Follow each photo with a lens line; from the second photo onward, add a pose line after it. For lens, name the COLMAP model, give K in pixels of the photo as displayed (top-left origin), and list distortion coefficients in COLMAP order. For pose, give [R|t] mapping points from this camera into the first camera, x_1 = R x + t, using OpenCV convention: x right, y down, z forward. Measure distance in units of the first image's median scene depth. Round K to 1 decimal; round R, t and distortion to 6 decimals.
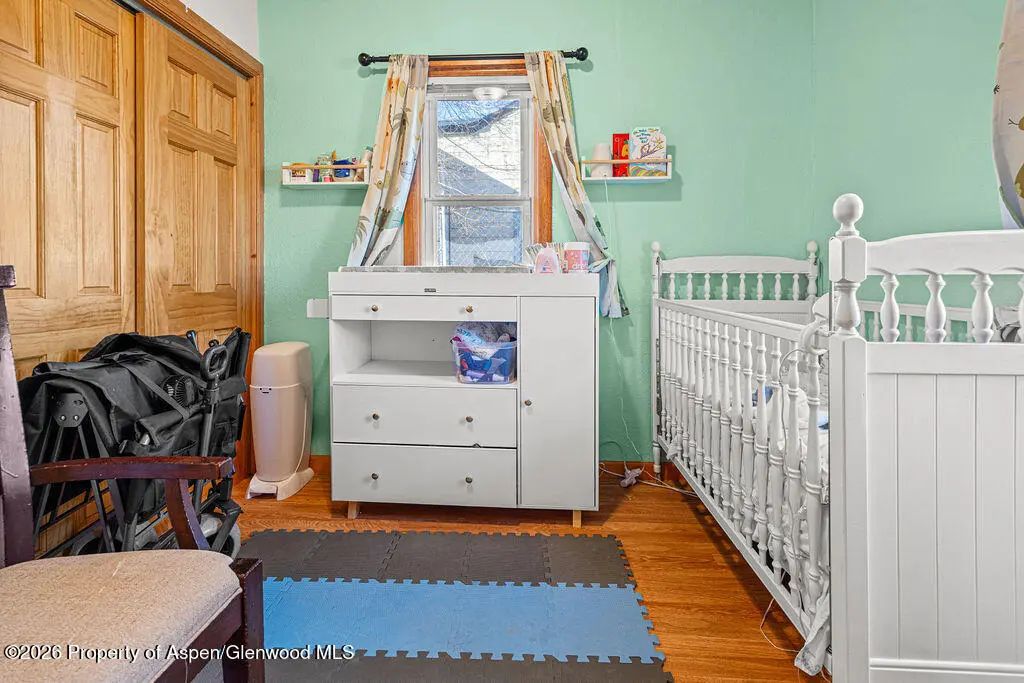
lens RADIAL K [[456.5, 0, 509.6], [0, 456.5, 288.4], [0, 0, 1]] dist [0.008243, 0.000106]
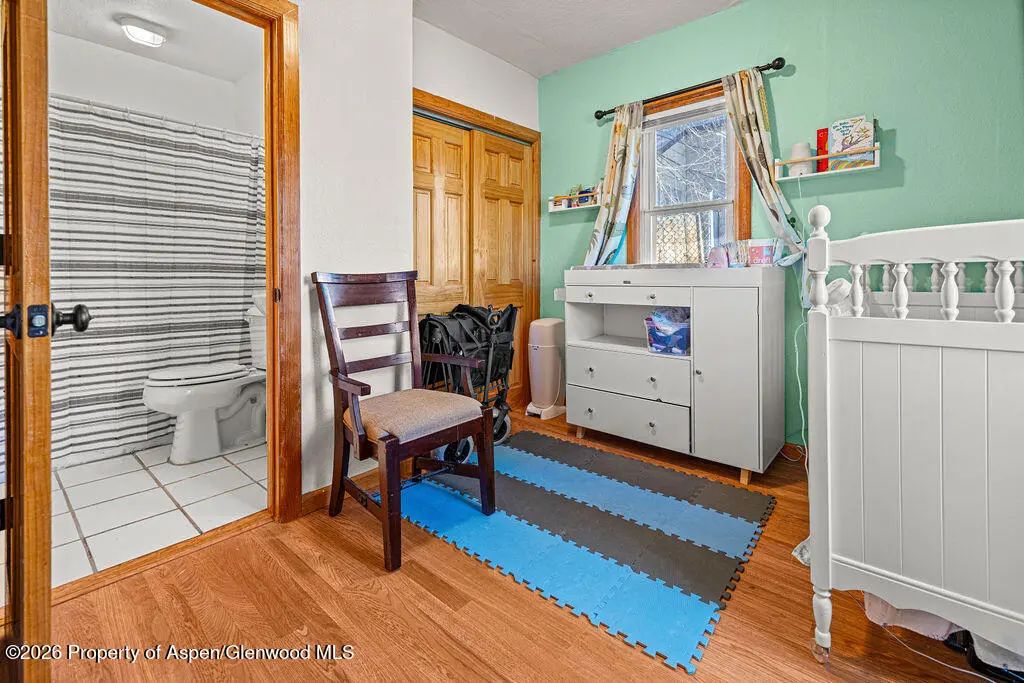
lens RADIAL K [[456.5, 0, 509.6], [0, 456.5, 288.4], [0, 0, 1]] dist [0.008243, 0.000106]
pose [[0.777908, 0.005487, -0.628354, 0.374387], [-0.001681, 0.999976, 0.006651, 0.012682], [0.628376, -0.004118, 0.777899, -0.259965]]
